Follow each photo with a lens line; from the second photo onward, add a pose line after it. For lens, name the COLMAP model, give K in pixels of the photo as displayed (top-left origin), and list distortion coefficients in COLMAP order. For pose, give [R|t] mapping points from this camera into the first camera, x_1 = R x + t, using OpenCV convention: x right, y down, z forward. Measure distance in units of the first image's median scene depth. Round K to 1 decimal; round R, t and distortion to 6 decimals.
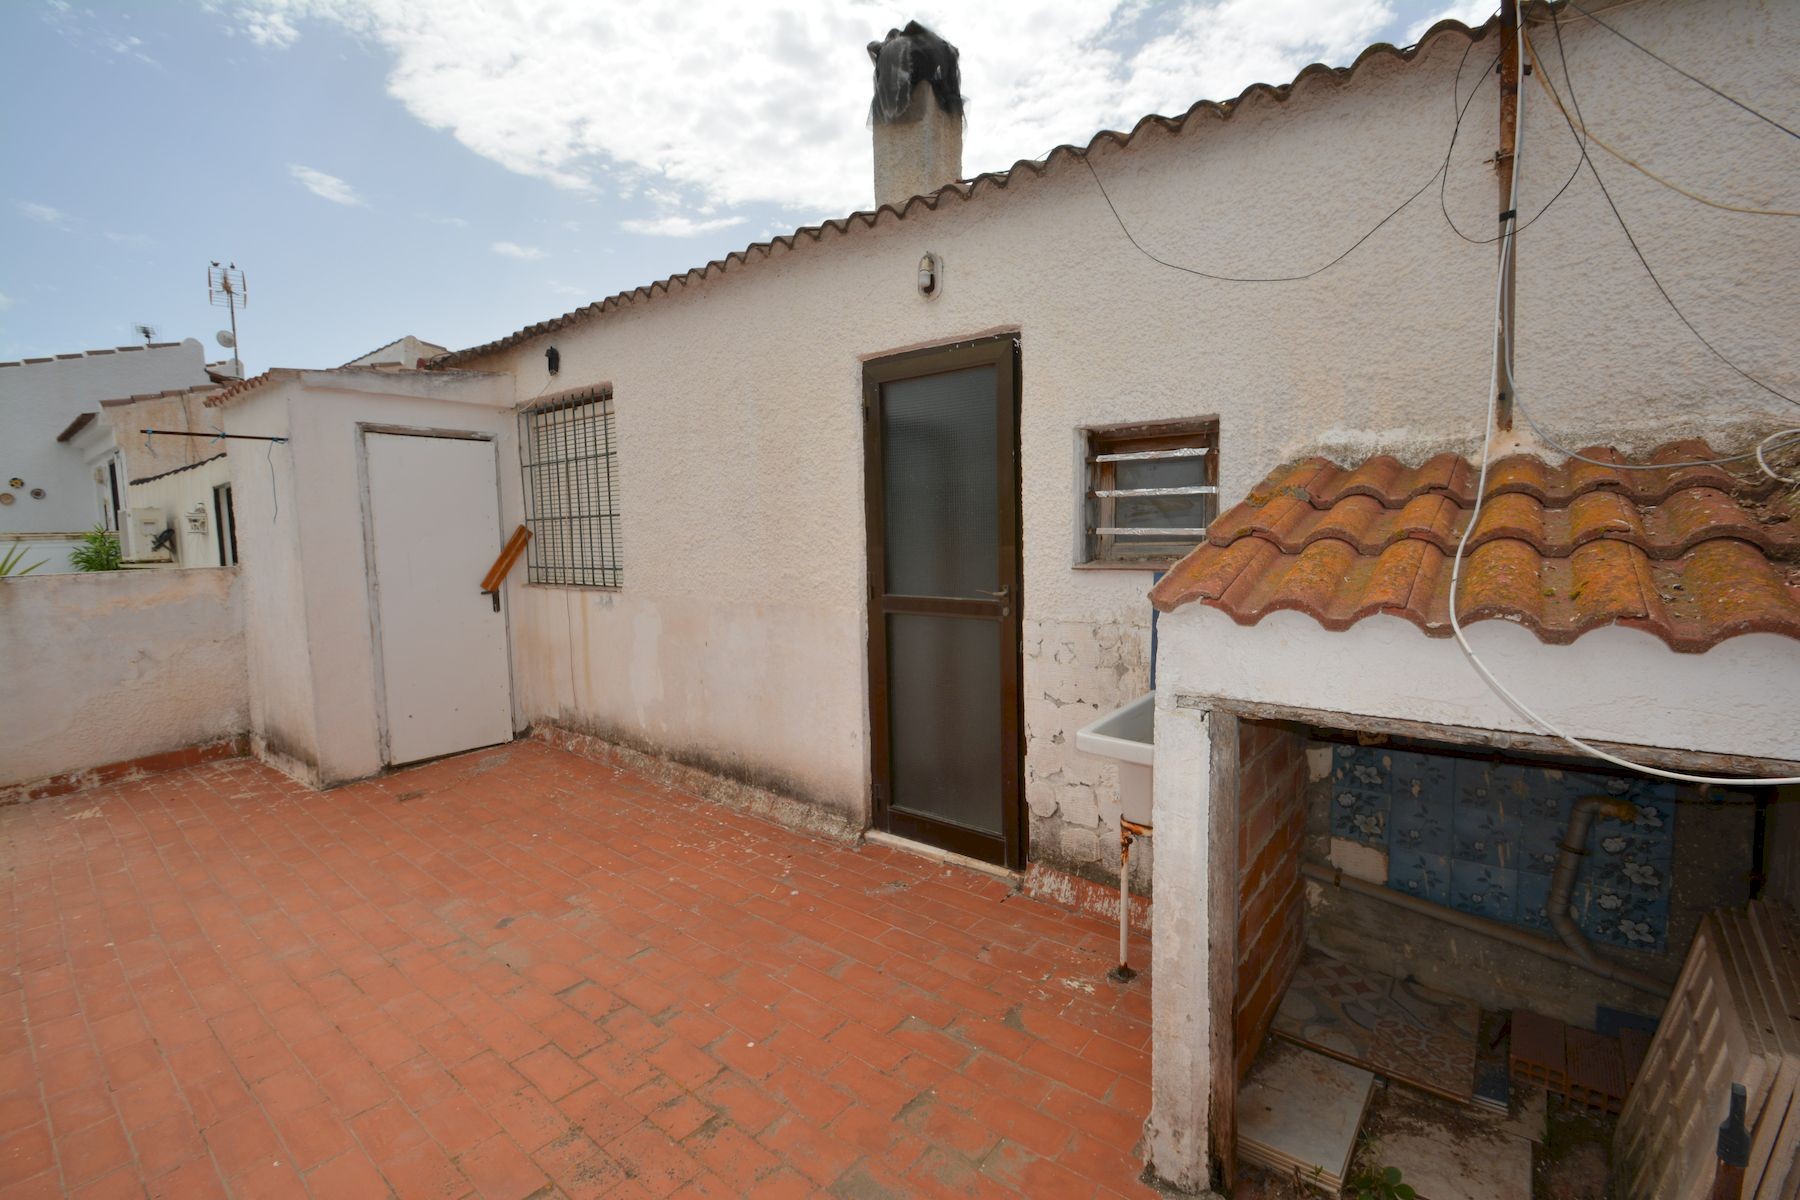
lens RADIAL K [[790.1, 0, 888.5], [0, 790.1, 610.7], [0, 0, 1]] dist [0.006365, -0.012036]
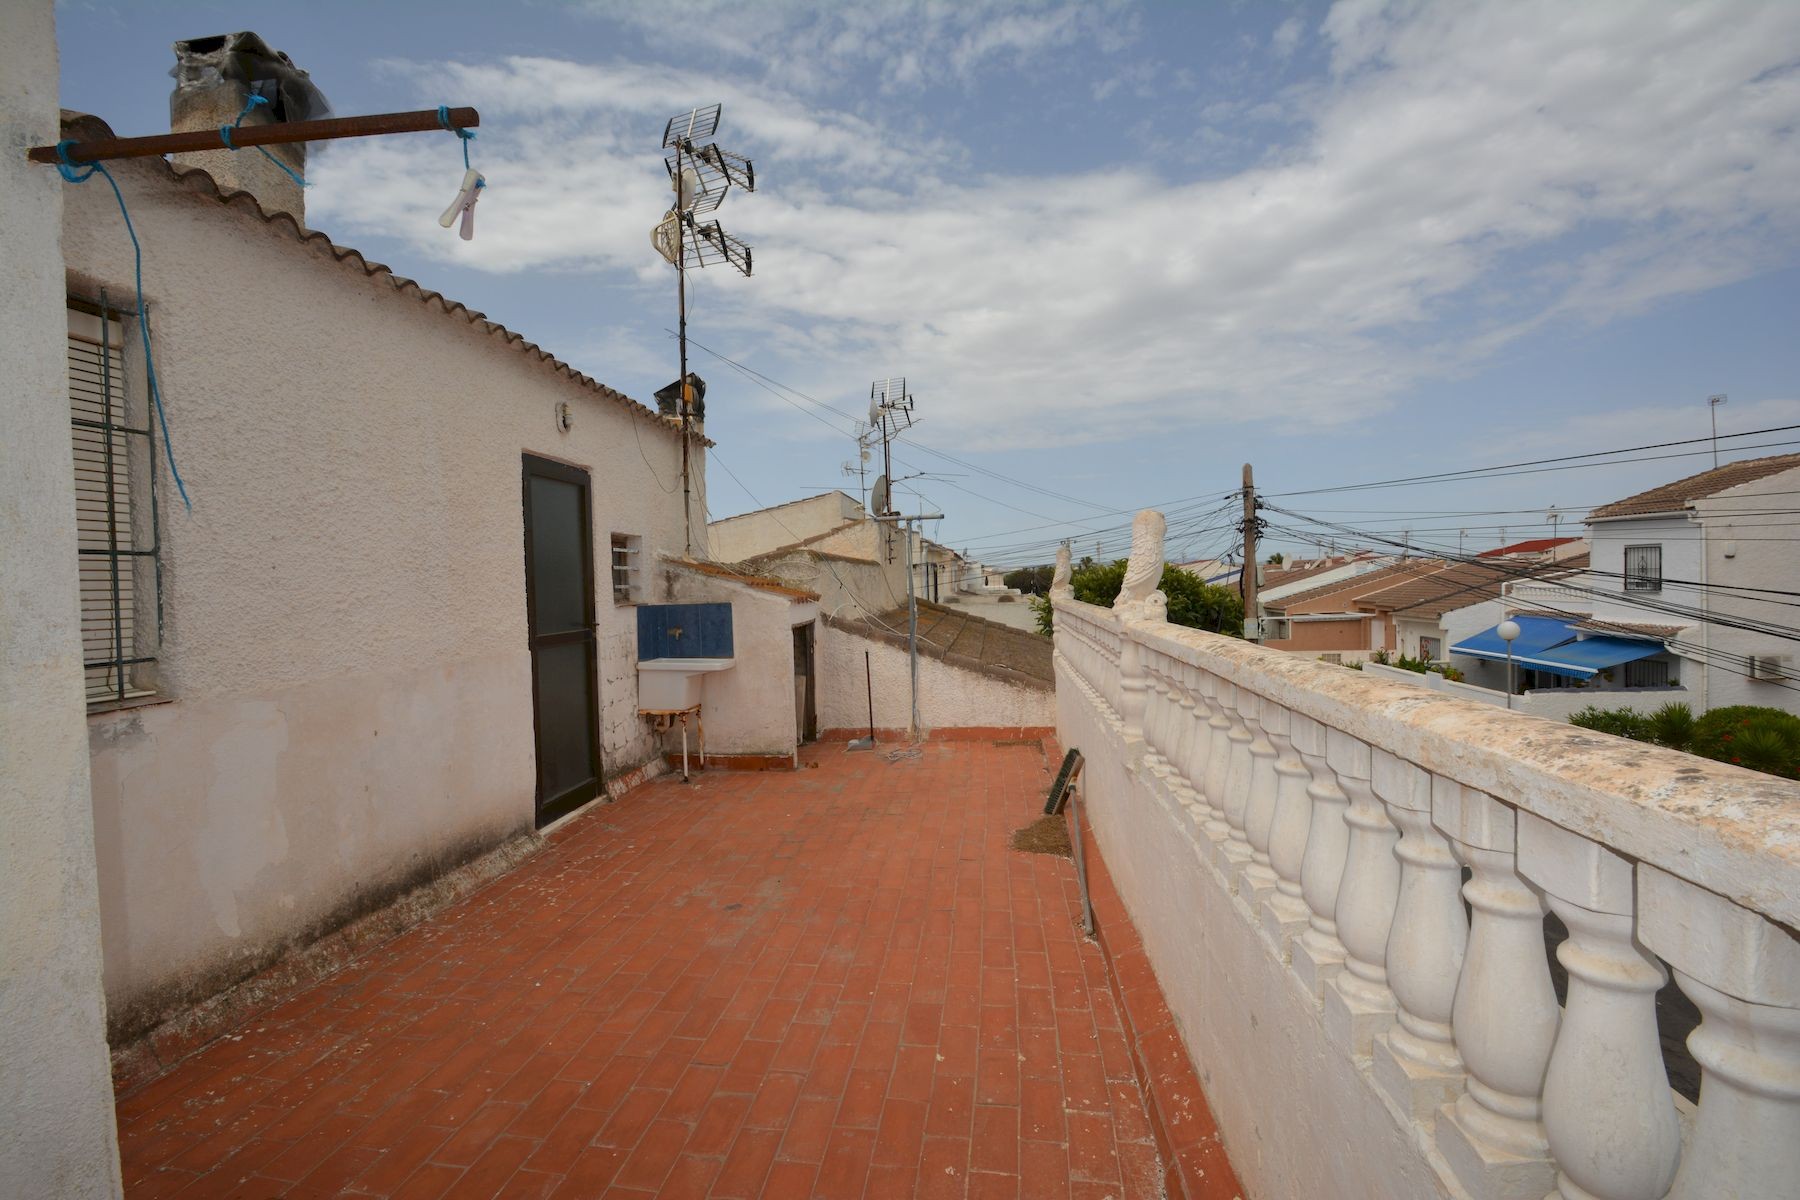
lens RADIAL K [[790.1, 0, 900.8], [0, 790.1, 593.9], [0, 0, 1]] dist [0.006365, -0.012036]
pose [[-0.542928, 0.013665, 0.839668, -1.010255], [0.115821, 0.991531, 0.058753, -0.067945], [-0.831754, 0.129150, -0.539912, 0.860479]]
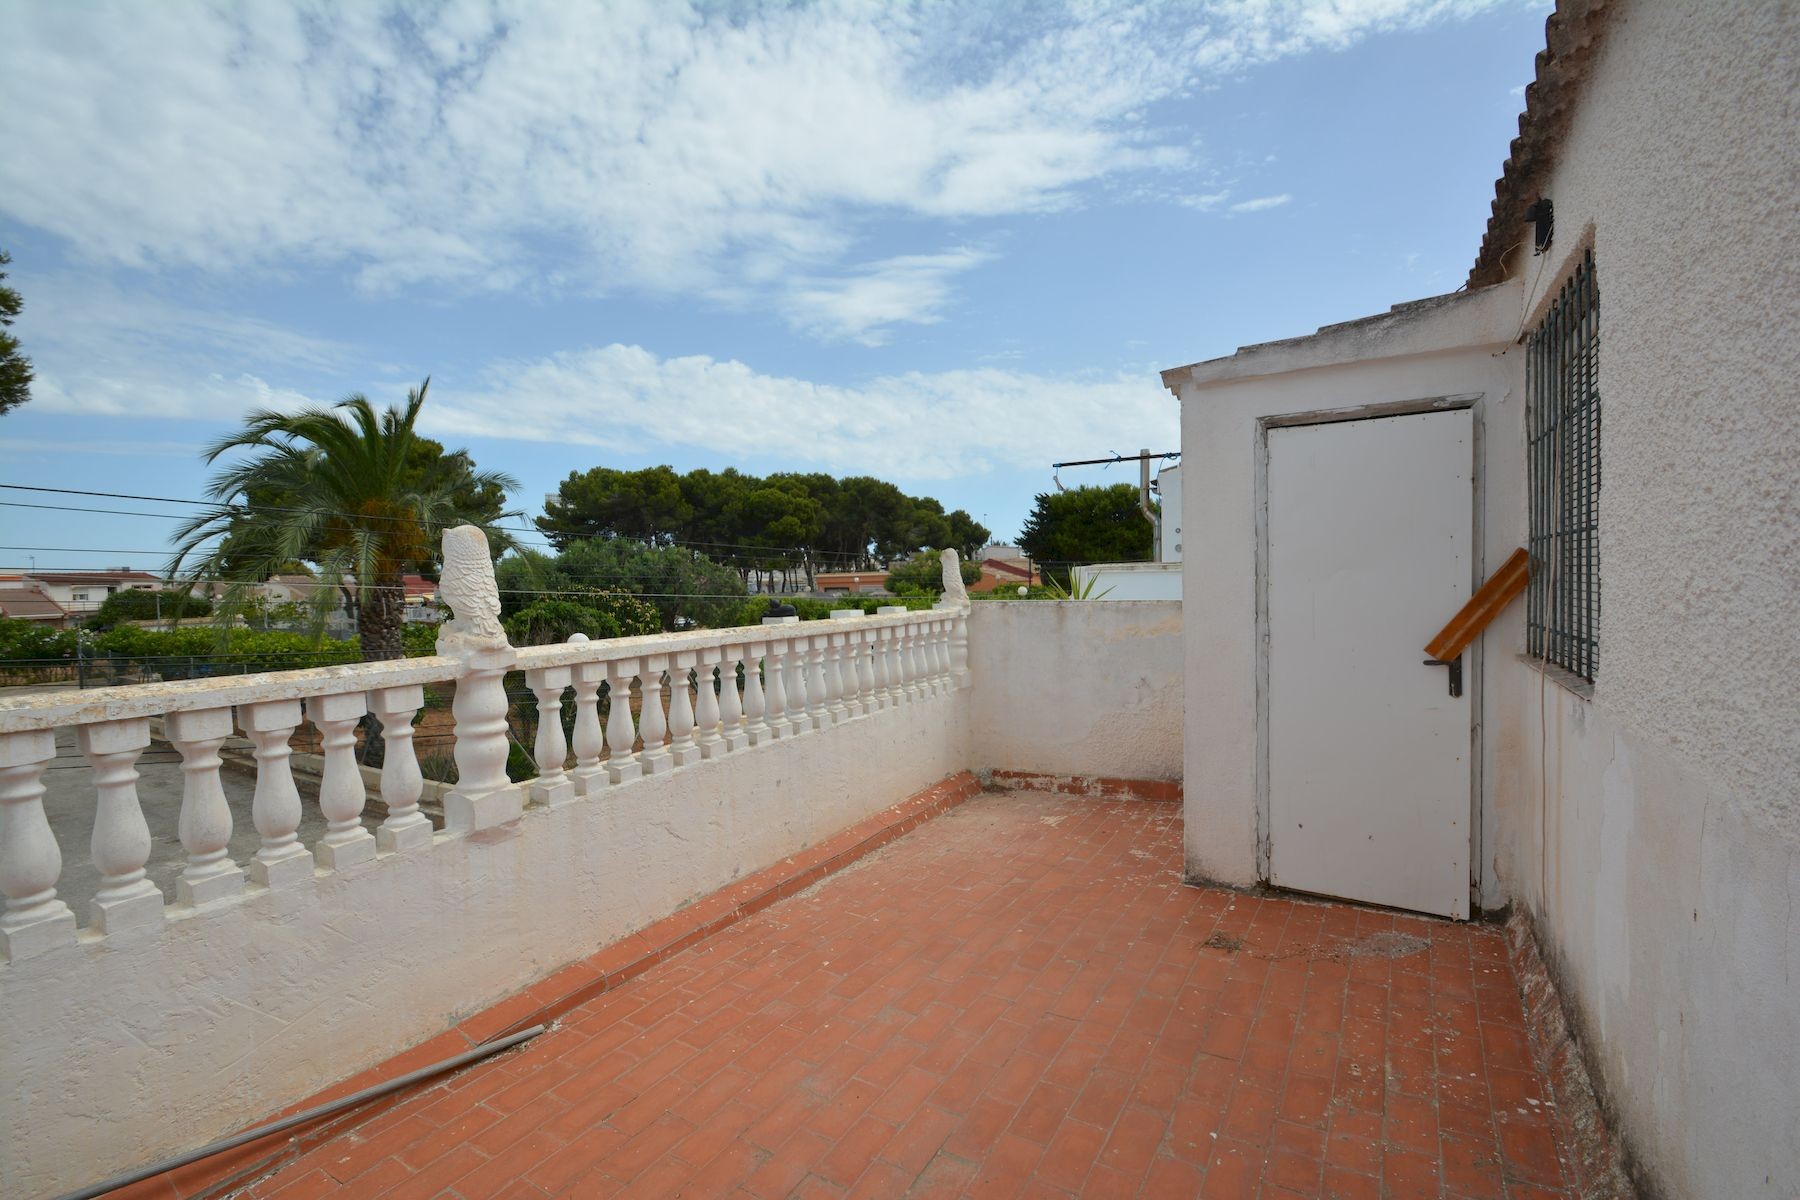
lens RADIAL K [[790.1, 0, 906.6], [0, 790.1, 605.4], [0, 0, 1]] dist [0.006365, -0.012036]
pose [[0.154930, 0.050877, -0.986615, 0.022671], [-0.084667, 0.995683, 0.038049, -0.060070], [0.984291, 0.077639, 0.158568, 0.553503]]
